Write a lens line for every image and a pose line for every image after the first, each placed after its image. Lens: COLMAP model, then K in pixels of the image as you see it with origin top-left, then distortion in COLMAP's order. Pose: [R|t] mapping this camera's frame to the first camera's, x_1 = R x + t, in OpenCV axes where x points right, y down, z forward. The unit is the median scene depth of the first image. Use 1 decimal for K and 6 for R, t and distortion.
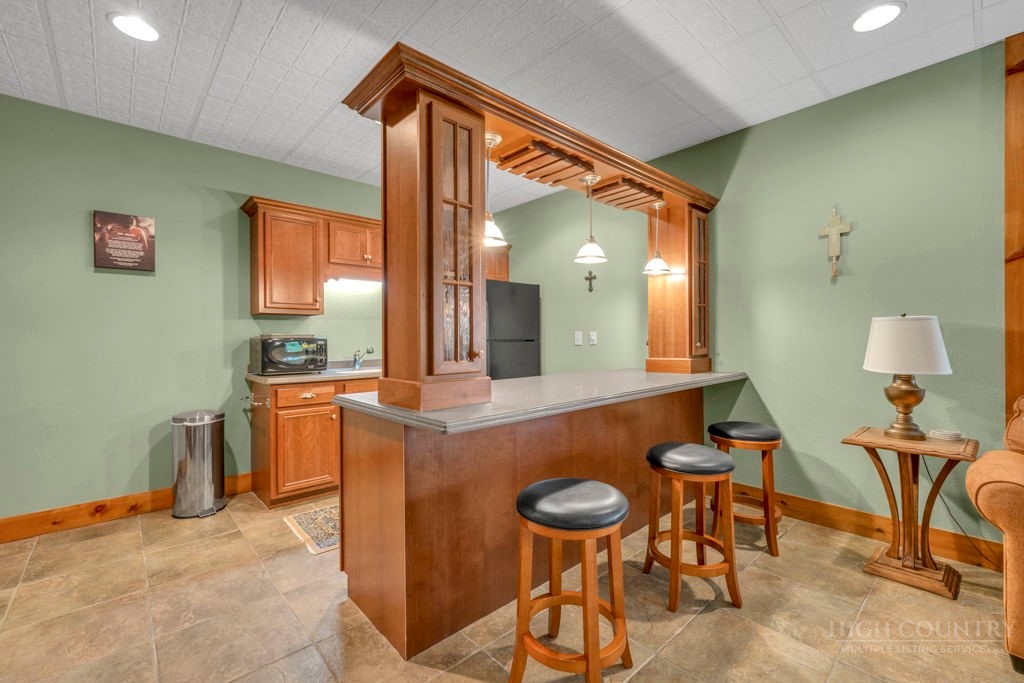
lens RADIAL K [[436.9, 0, 515.6], [0, 436.9, 337.9], [0, 0, 1]] dist [0.001895, 0.000305]
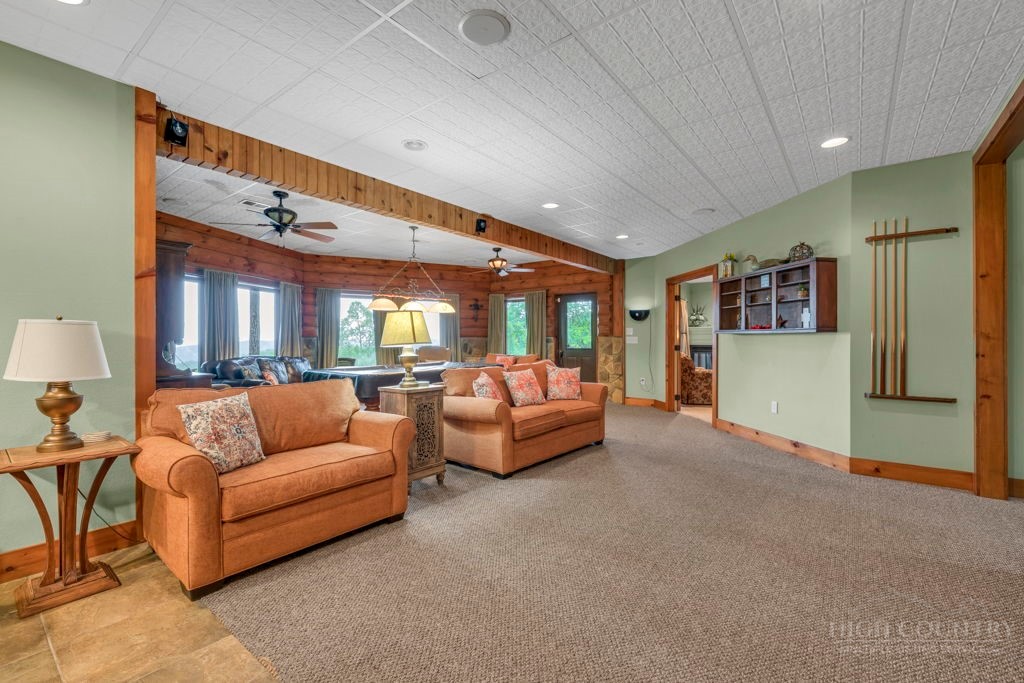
lens RADIAL K [[436.9, 0, 515.4], [0, 436.9, 343.3], [0, 0, 1]] dist [0.001895, 0.000305]
pose [[-0.172660, 0.002693, 0.984978, -0.209089], [-0.000050, 0.999996, -0.002743, 0.003452], [-0.984982, -0.000523, -0.172659, 0.207116]]
